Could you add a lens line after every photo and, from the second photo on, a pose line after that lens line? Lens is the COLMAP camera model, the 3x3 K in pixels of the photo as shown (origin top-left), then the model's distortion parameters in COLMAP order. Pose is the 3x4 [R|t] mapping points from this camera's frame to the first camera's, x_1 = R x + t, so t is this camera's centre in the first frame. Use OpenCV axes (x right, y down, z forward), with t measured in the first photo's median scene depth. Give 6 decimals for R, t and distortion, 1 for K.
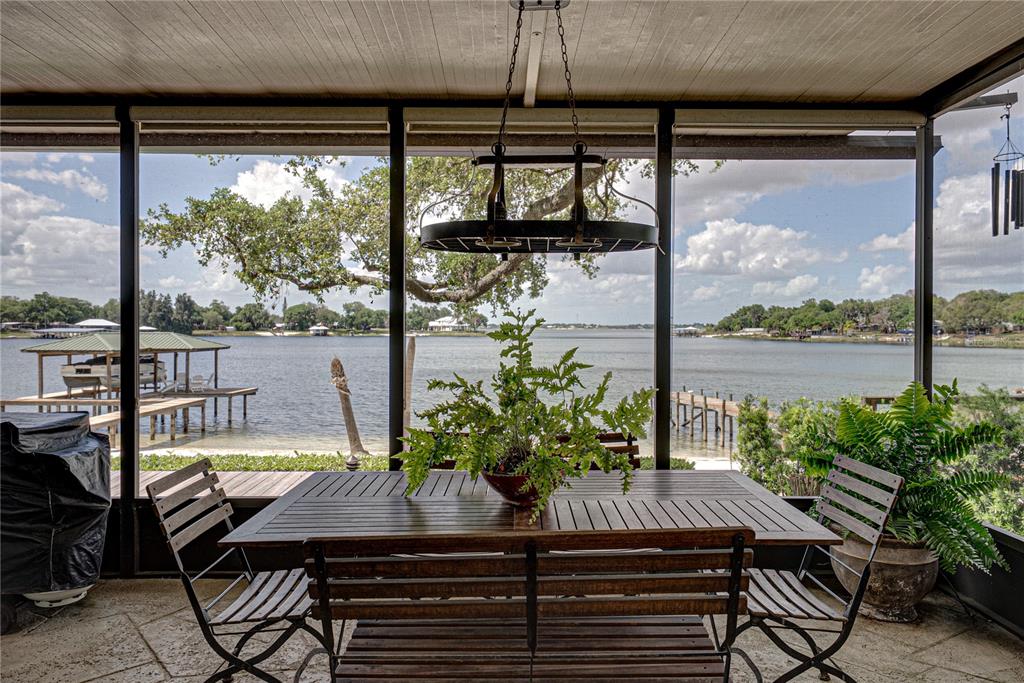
lens RADIAL K [[735.7, 0, 502.9], [0, 735.7, 336.2], [0, 0, 1]] dist [0.040991, -0.000487]
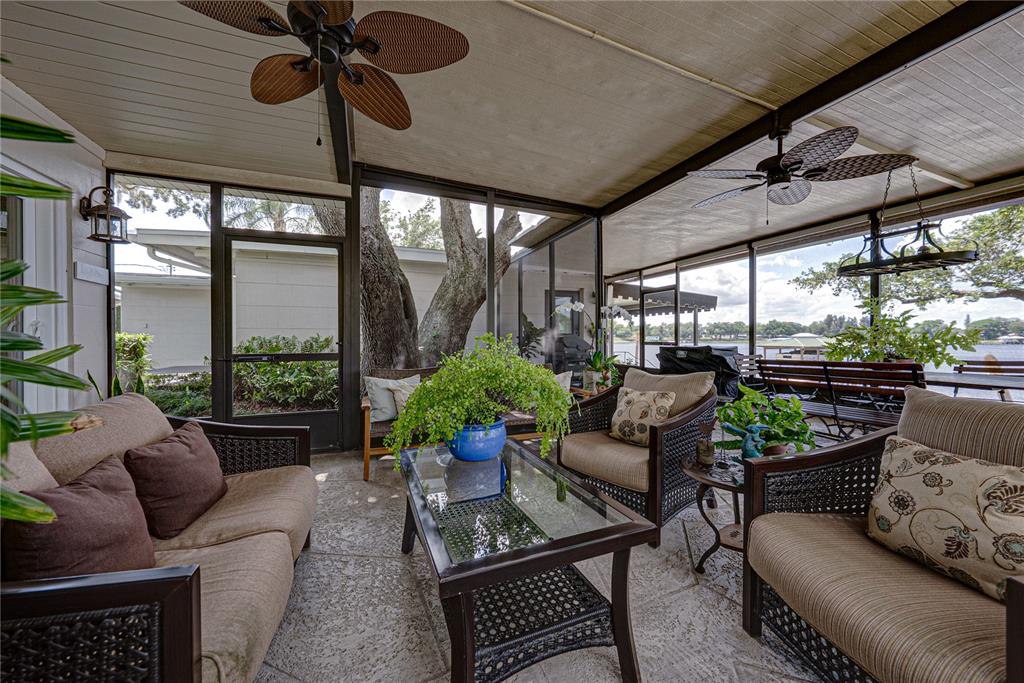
lens RADIAL K [[360.8, 0, 512.0], [0, 360.8, 341.5], [0, 0, 1]] dist [-0.000830, -0.000054]
pose [[0.380241, 0.004319, -0.924877, 0.434176], [-0.006065, 0.999979, 0.002176, 0.079458], [0.924867, 0.004782, 0.380260, -0.390365]]
